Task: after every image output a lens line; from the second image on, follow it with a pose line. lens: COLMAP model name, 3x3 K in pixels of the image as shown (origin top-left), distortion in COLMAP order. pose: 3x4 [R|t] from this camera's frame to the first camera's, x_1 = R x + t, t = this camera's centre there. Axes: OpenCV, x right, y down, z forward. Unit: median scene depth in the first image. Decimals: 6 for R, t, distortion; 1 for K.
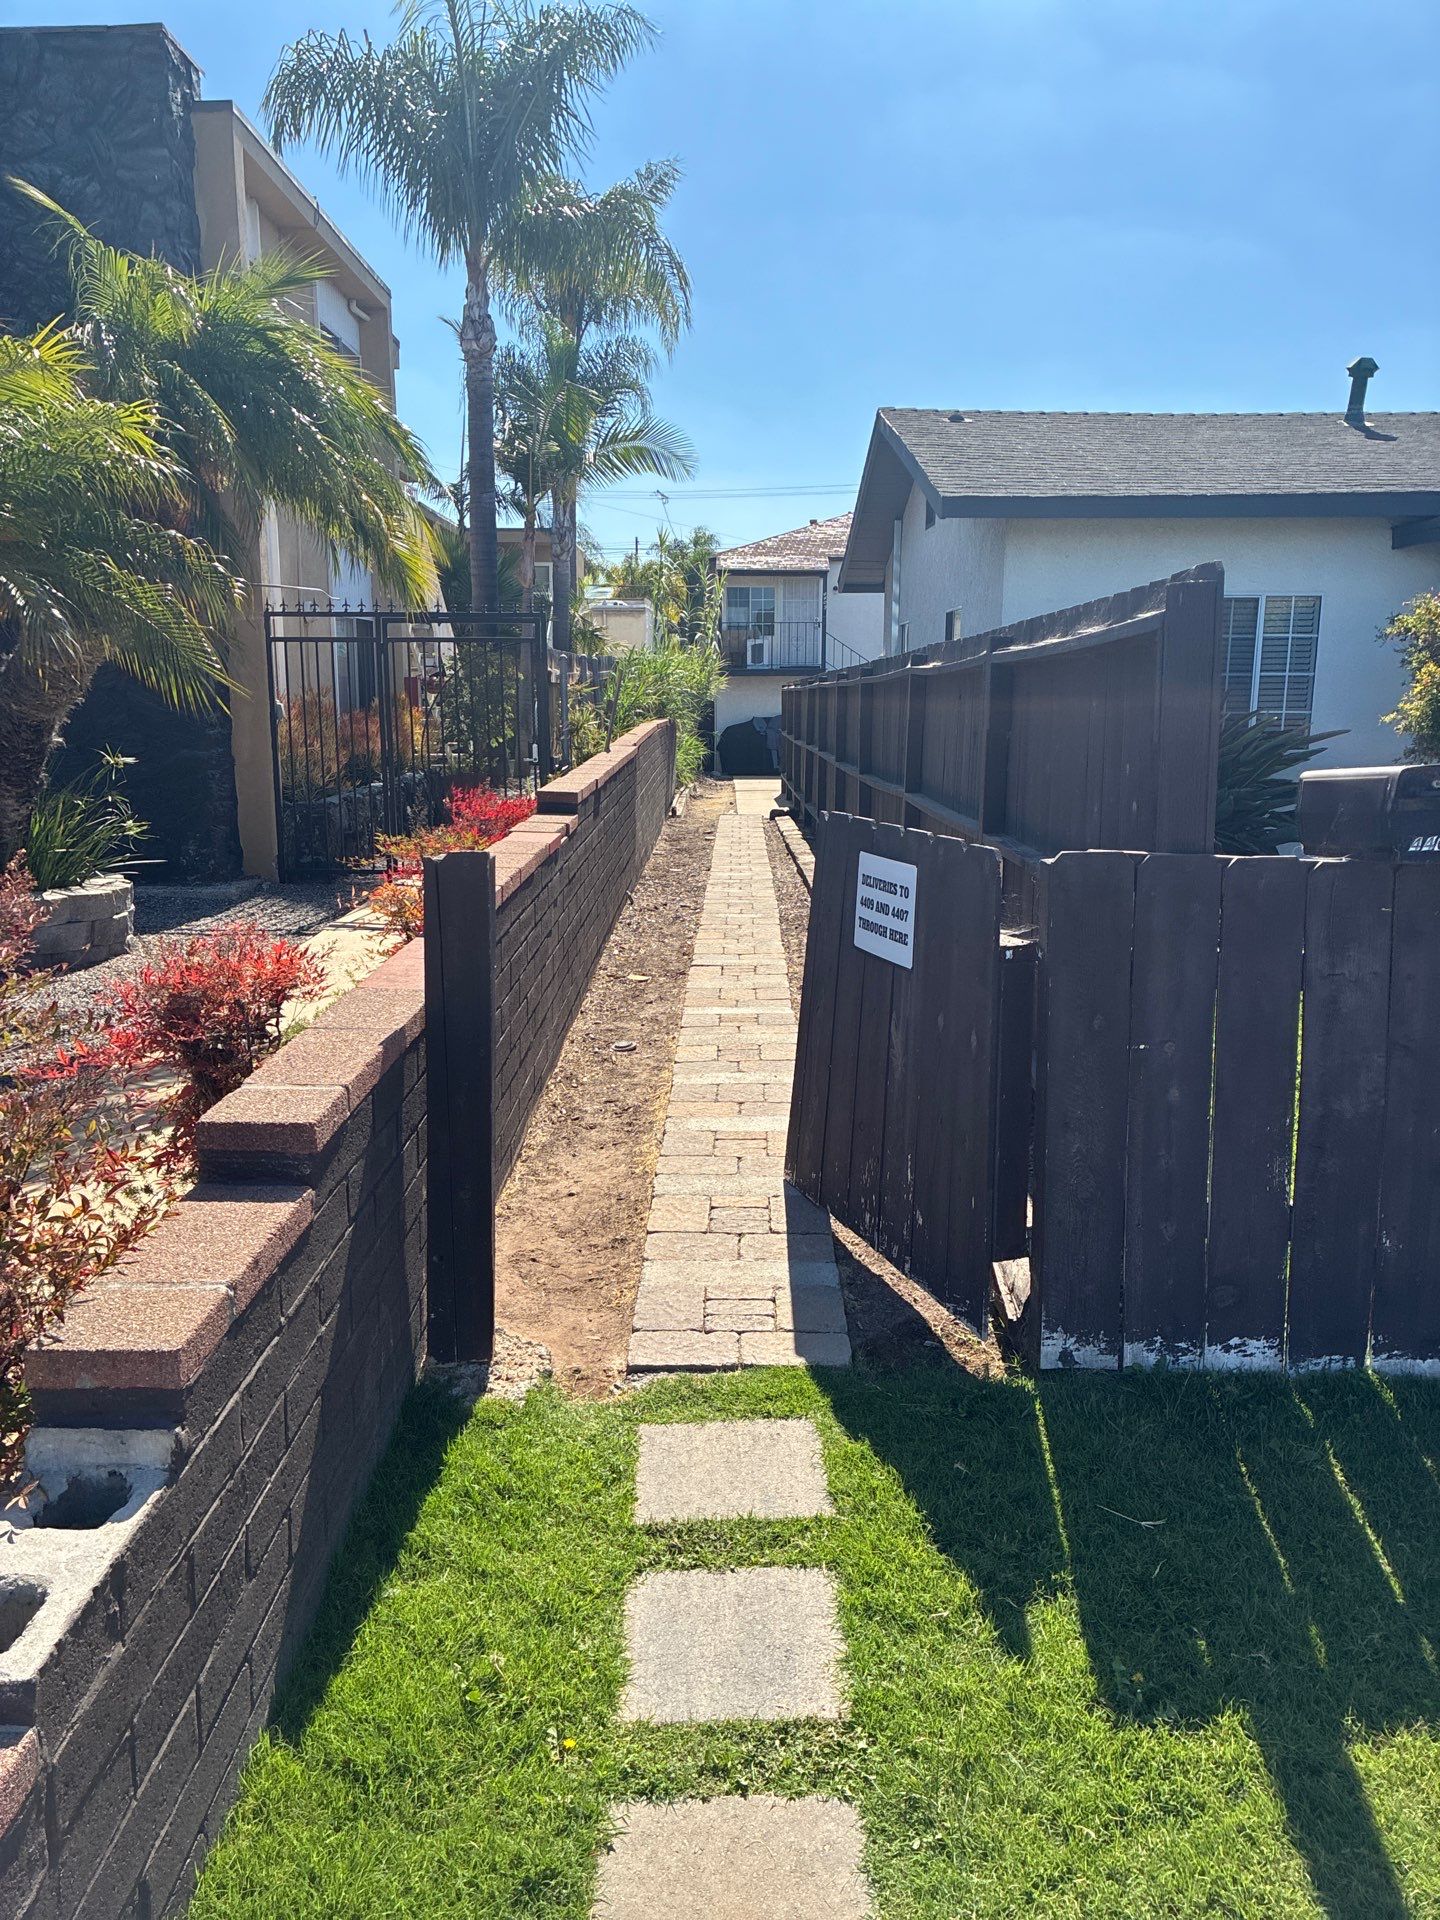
lens RADIAL K [[1429.4, 0, 718.4], [0, 1429.4, 968.7], [0, 0, 1]] dist [0.015617, -0.009001]
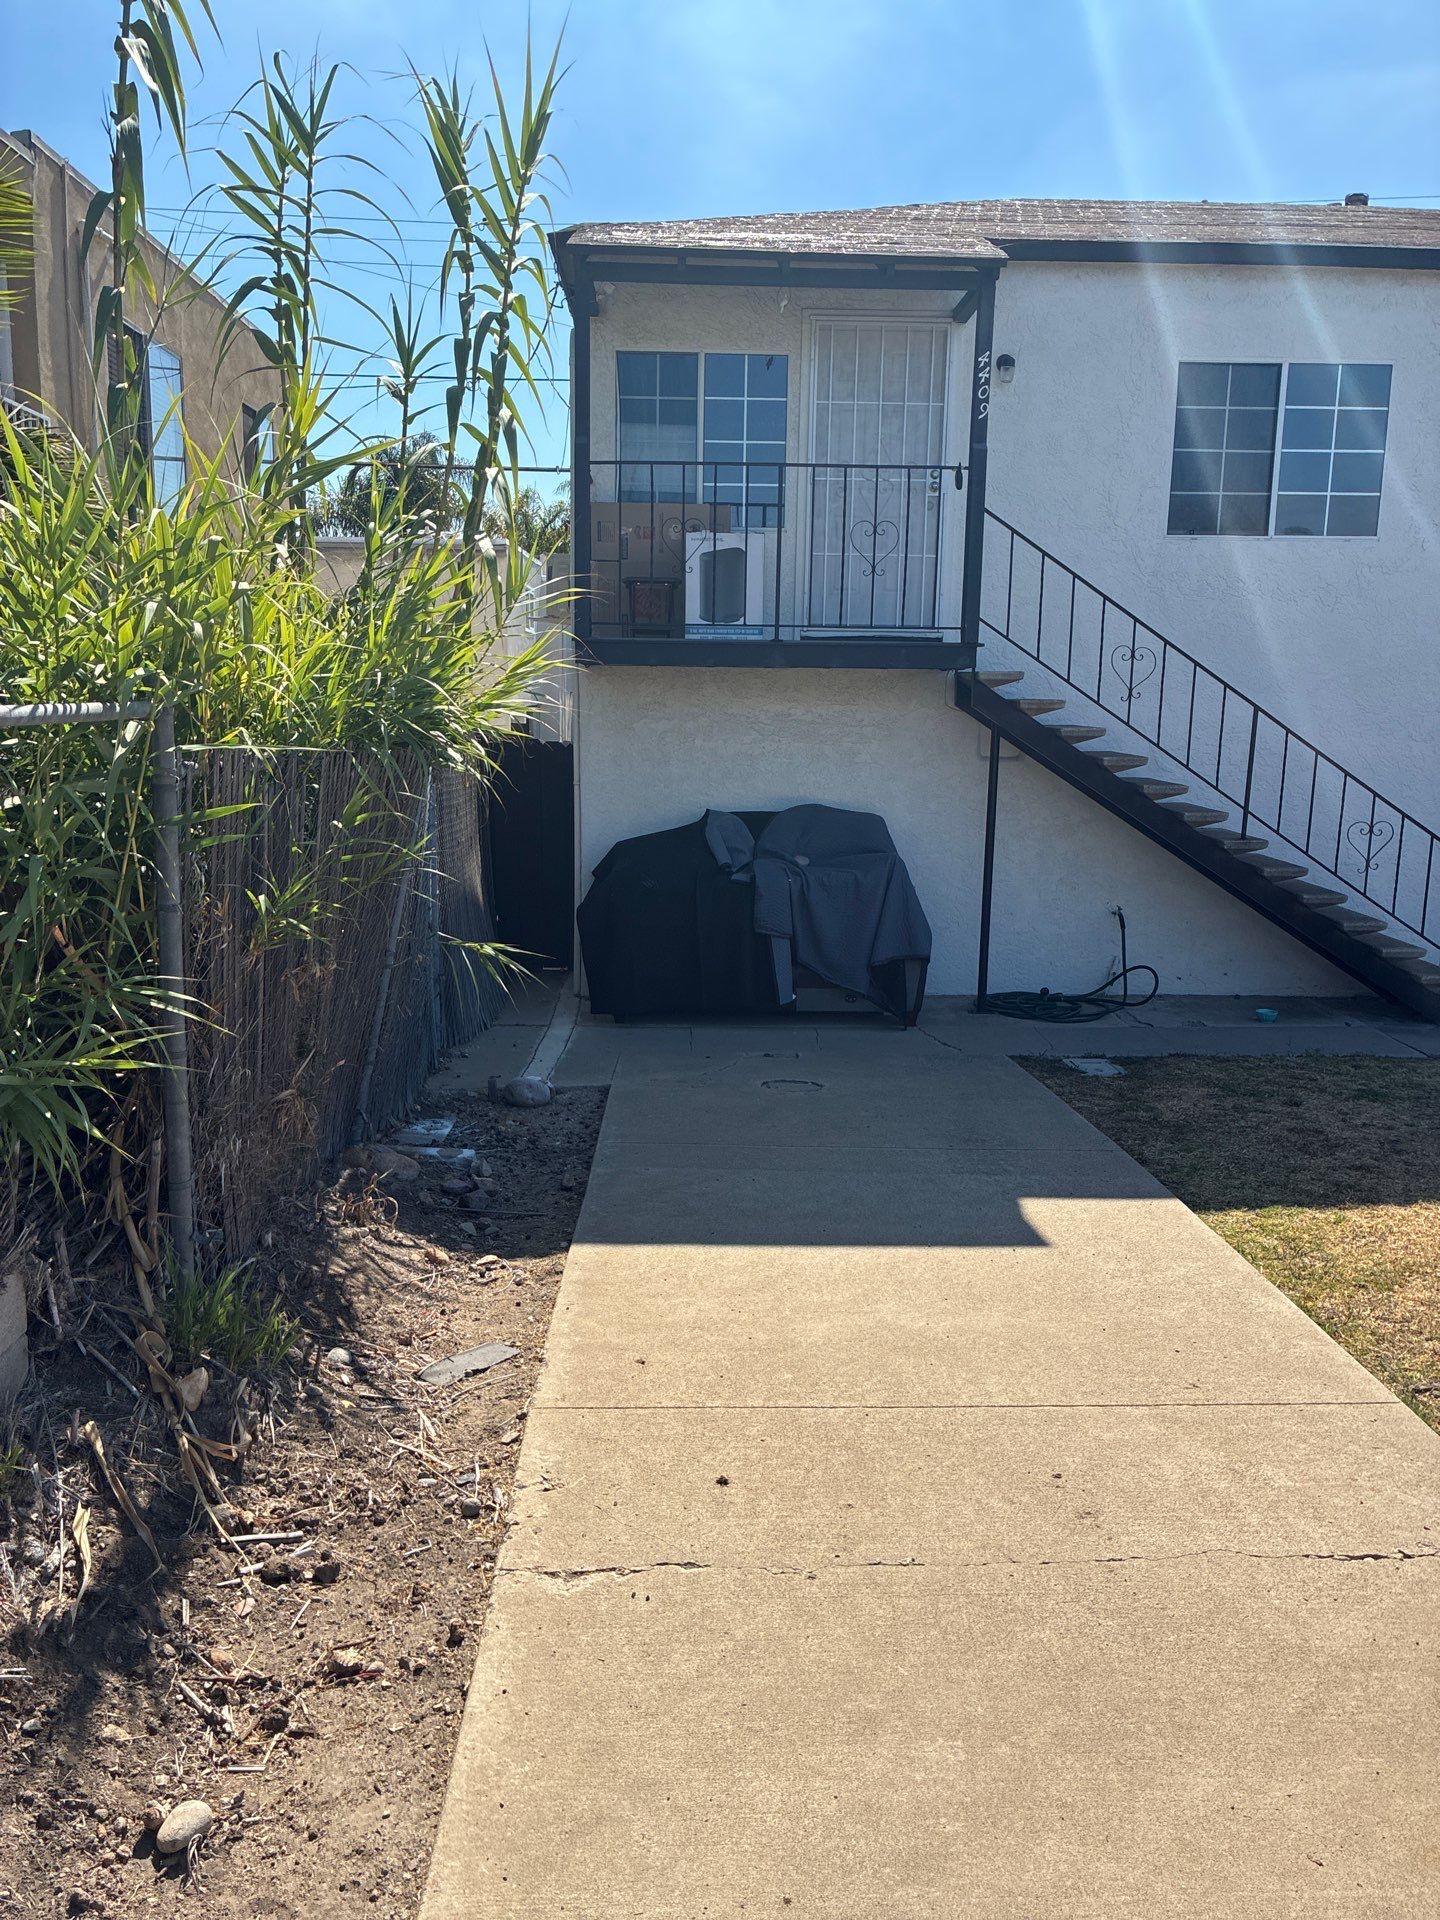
lens RADIAL K [[1429.4, 0, 724.4], [0, 1429.4, 956.9], [0, 0, 1]] dist [0.015617, -0.009001]
pose [[0.999694, 0.011564, 0.021850, 0.022402], [-0.011138, 0.999747, -0.019537, -0.145067], [-0.022071, 0.019288, 0.999570, 0.733241]]
